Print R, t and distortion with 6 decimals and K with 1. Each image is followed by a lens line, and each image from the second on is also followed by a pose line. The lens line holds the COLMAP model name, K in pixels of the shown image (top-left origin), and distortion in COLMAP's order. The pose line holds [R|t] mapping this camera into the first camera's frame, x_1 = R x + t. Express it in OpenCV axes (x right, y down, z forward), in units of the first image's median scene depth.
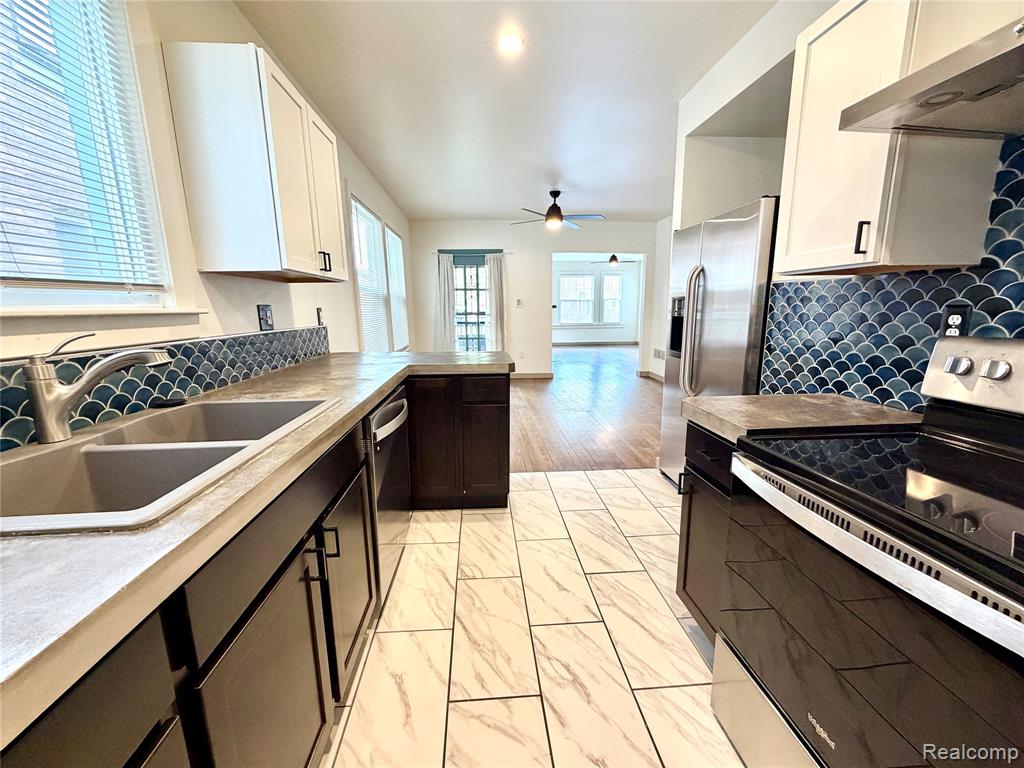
lens RADIAL K [[407.0, 0, 510.1], [0, 407.0, 384.8], [0, 0, 1]] dist [-0.000088, 0.000130]
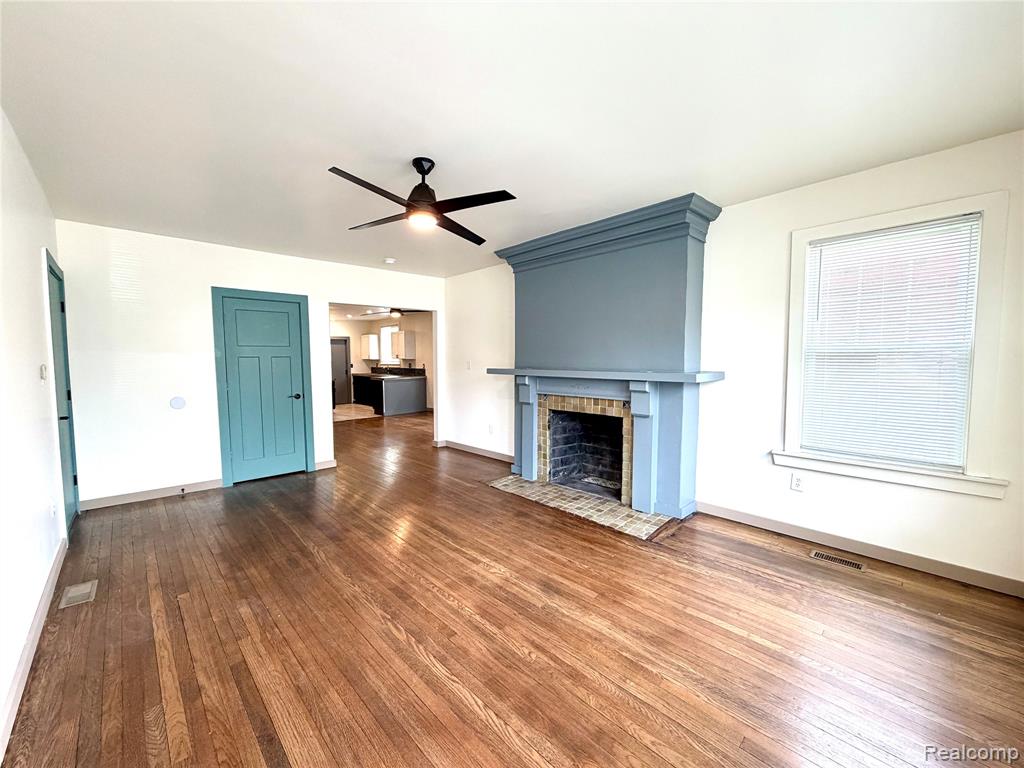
lens RADIAL K [[407.0, 0, 510.7], [0, 407.0, 383.2], [0, 0, 1]] dist [-0.000088, 0.000130]
pose [[-0.778385, 0.051793, -0.625647, 1.882645], [-0.105152, 0.971756, 0.211267, -1.284529], [0.618918, 0.230235, -0.750954, 6.247127]]
